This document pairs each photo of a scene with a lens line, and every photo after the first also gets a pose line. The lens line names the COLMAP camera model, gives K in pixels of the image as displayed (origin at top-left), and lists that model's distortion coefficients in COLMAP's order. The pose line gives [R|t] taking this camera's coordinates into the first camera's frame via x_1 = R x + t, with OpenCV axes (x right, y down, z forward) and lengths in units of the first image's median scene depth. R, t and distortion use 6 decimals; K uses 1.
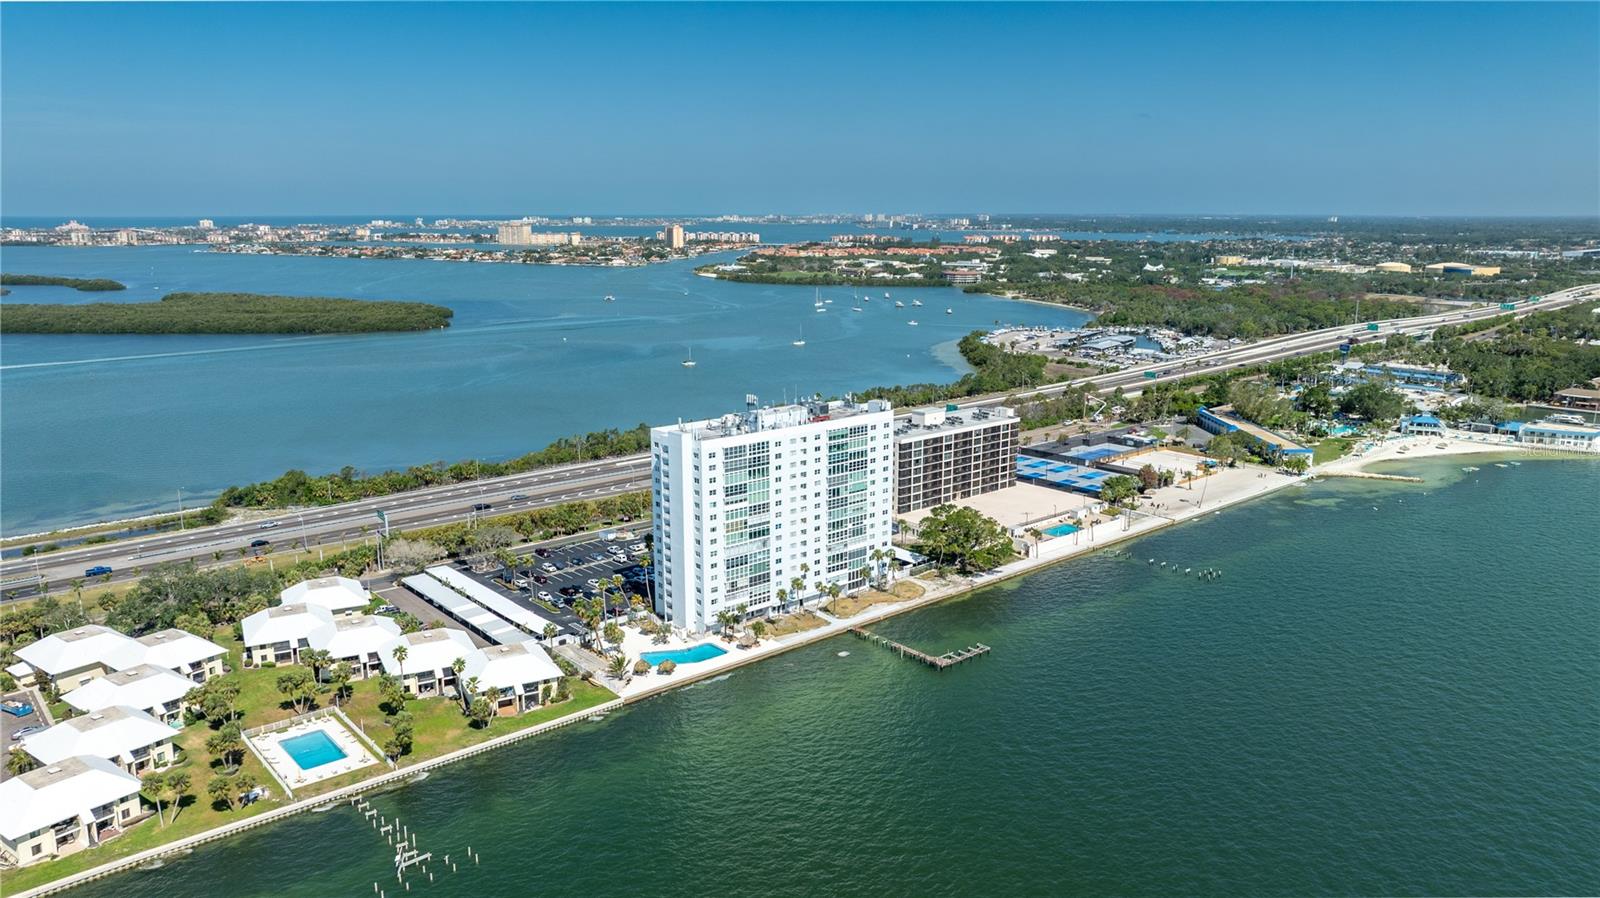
lens RADIAL K [[1133.9, 0, 797.9], [0, 1133.9, 467.0], [0, 0, 1]] dist [-0.017493, 0.007587]
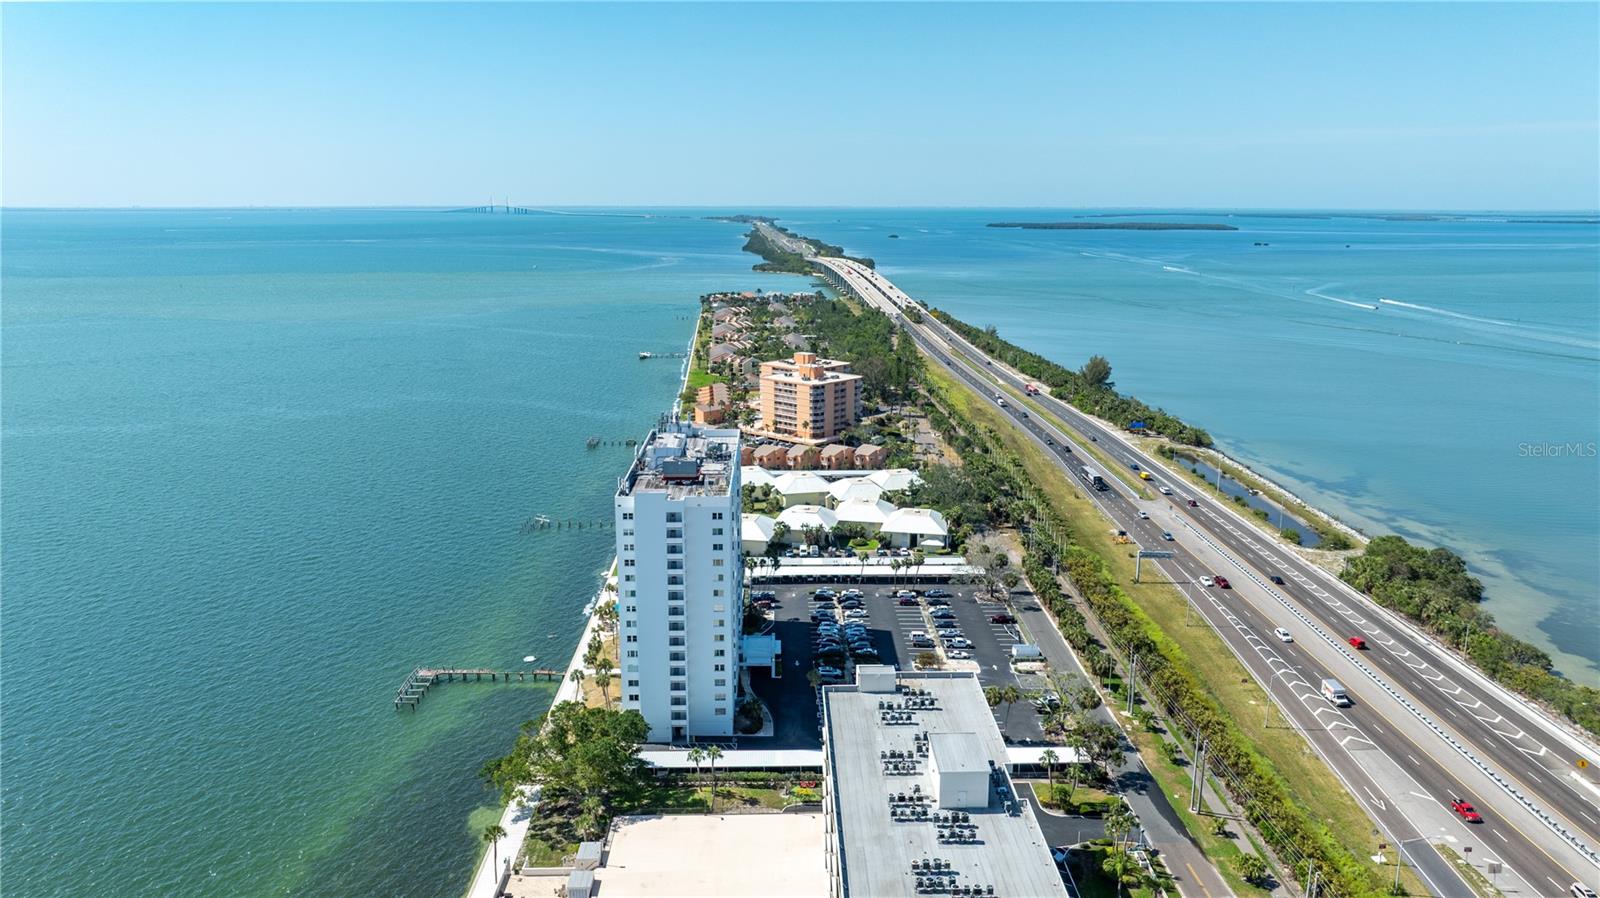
lens RADIAL K [[1133.9, 0, 797.9], [0, 1133.9, 467.0], [0, 0, 1]] dist [-0.017493, 0.007587]
pose [[-0.641962, 0.174091, -0.746711, 0.561092], [-0.170599, 0.917038, 0.360468, -0.357017], [0.747517, 0.358795, -0.559003, 1.562249]]
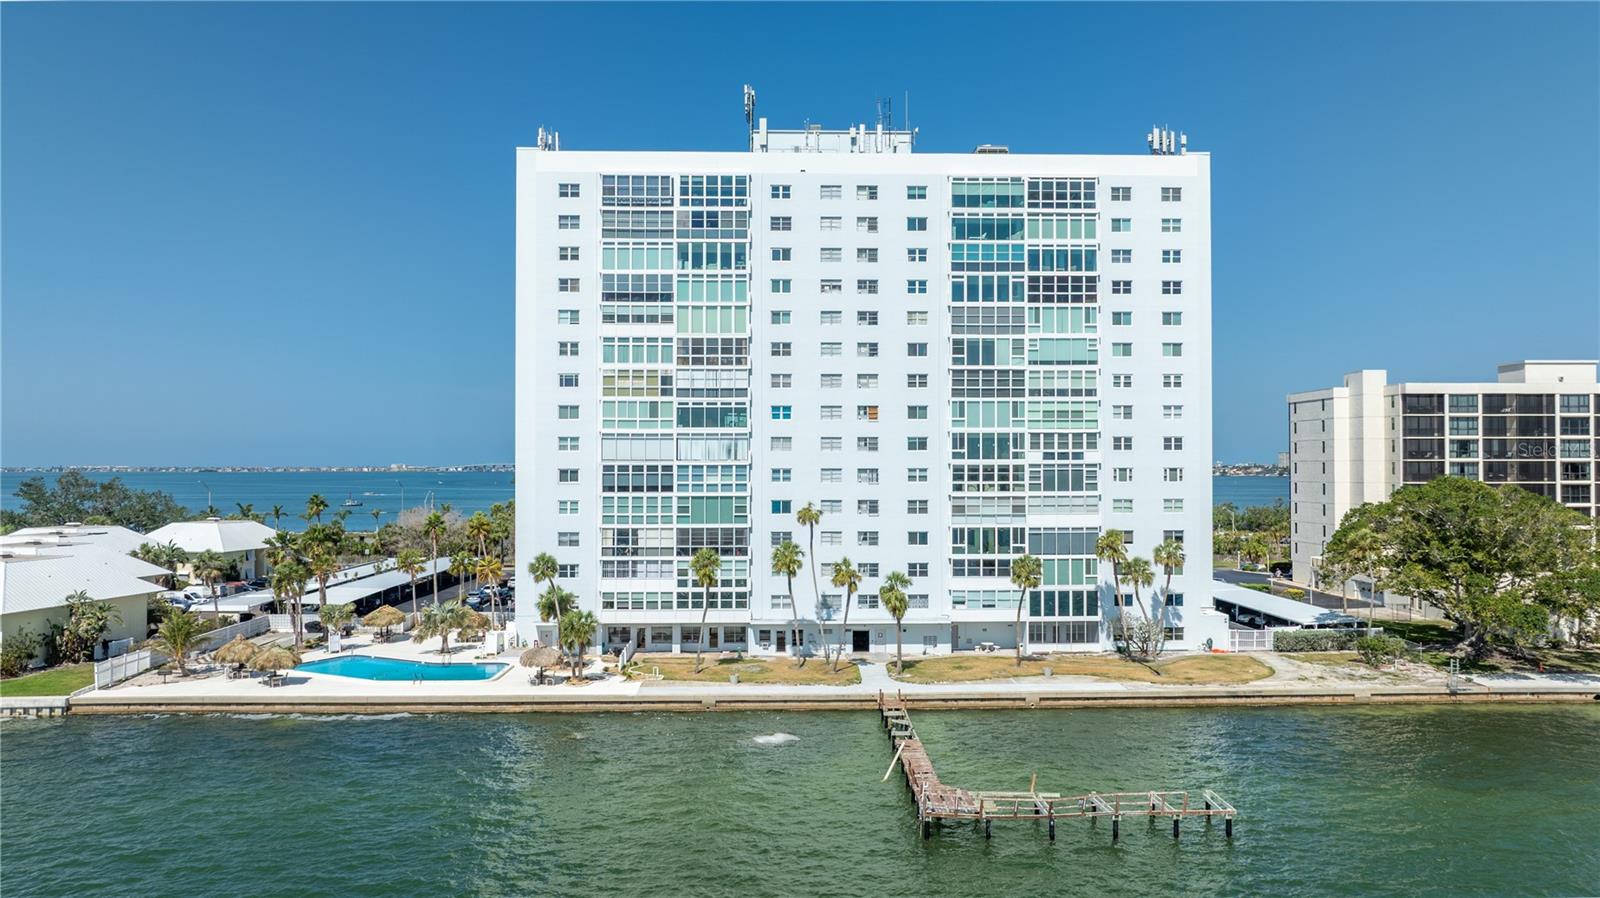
lens RADIAL K [[1133.9, 0, 797.9], [0, 1133.9, 467.0], [0, 0, 1]] dist [-0.017493, 0.007587]
pose [[0.773139, 0.000156, -0.634237, 0.228821], [-0.140435, 0.975220, -0.170951, 0.134651], [0.618494, 0.221238, 0.754002, 0.718683]]
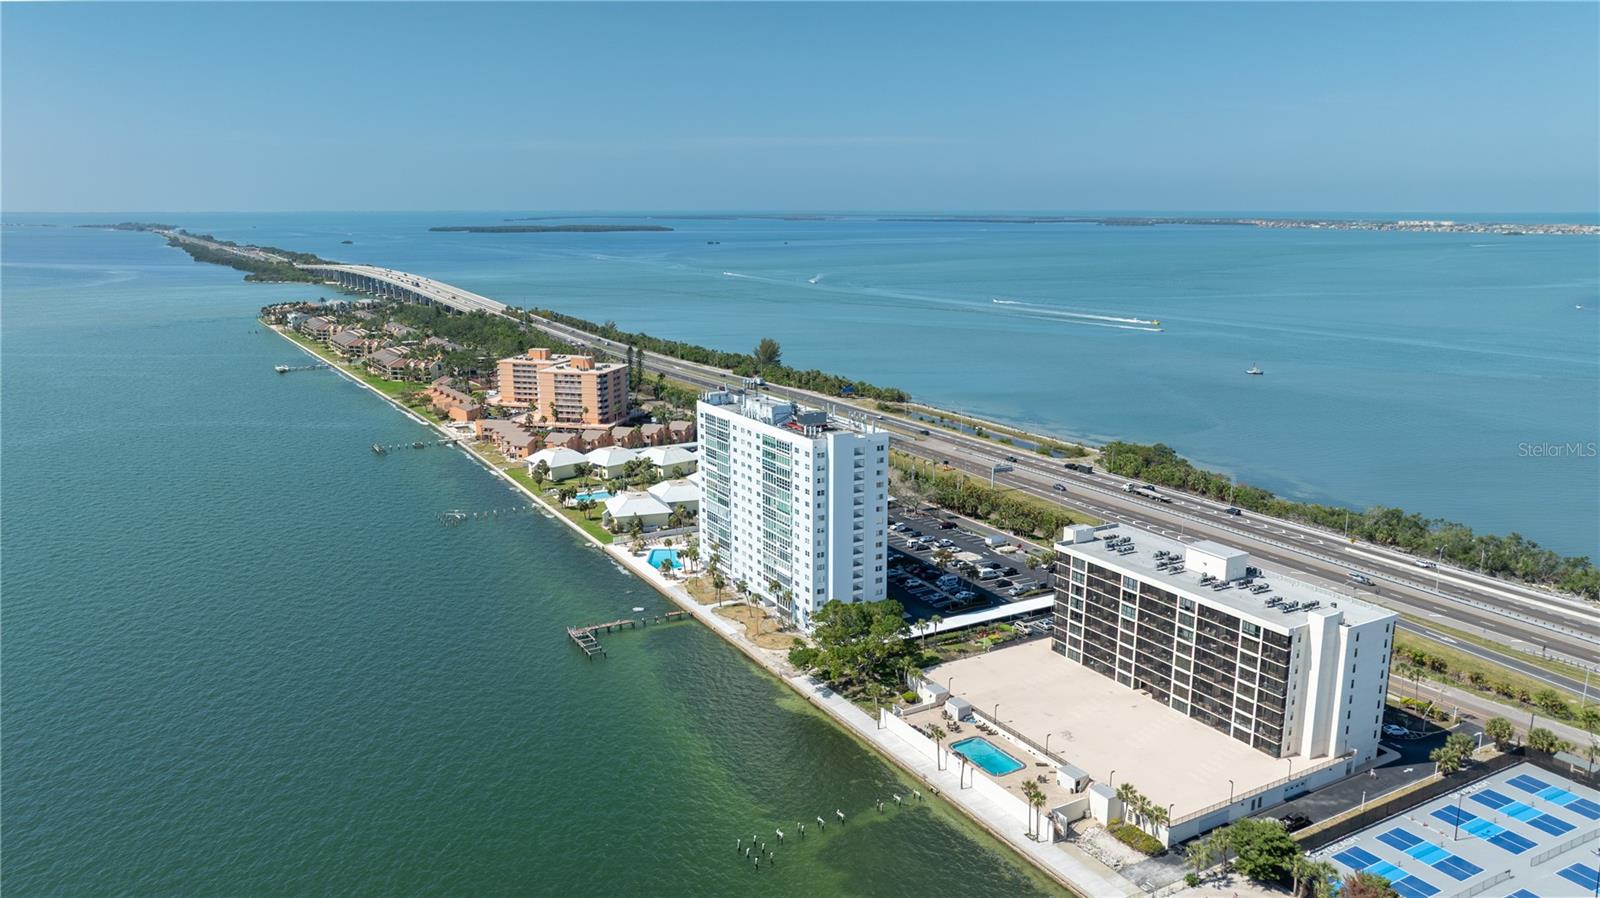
lens RADIAL K [[1133.9, 0, 797.9], [0, 1133.9, 467.0], [0, 0, 1]] dist [-0.017493, 0.007587]
pose [[-0.195654, 0.220663, -0.955525, 0.972058], [-0.216442, 0.940612, 0.261538, -0.270074], [0.956490, 0.257987, -0.136274, 1.187900]]
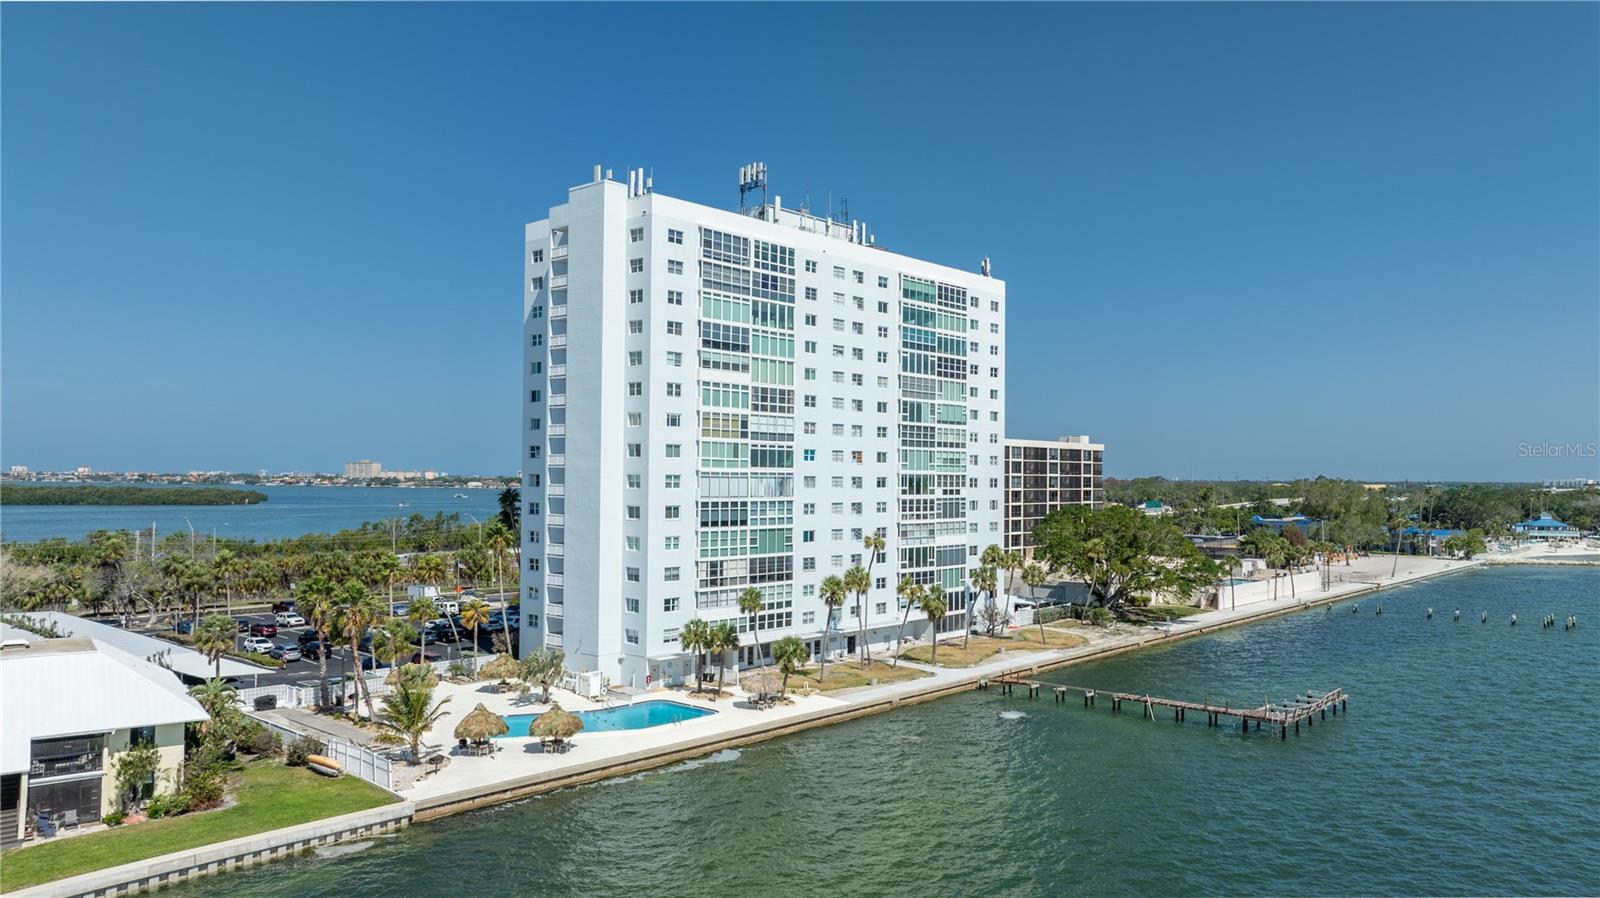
lens RADIAL K [[1133.9, 0, 797.9], [0, 1133.9, 467.0], [0, 0, 1]] dist [-0.017493, 0.007587]
pose [[0.992469, 0.009802, 0.122107, -0.075876], [0.018744, 0.972903, -0.230452, 0.159250], [-0.121057, 0.231005, 0.965392, 0.570850]]
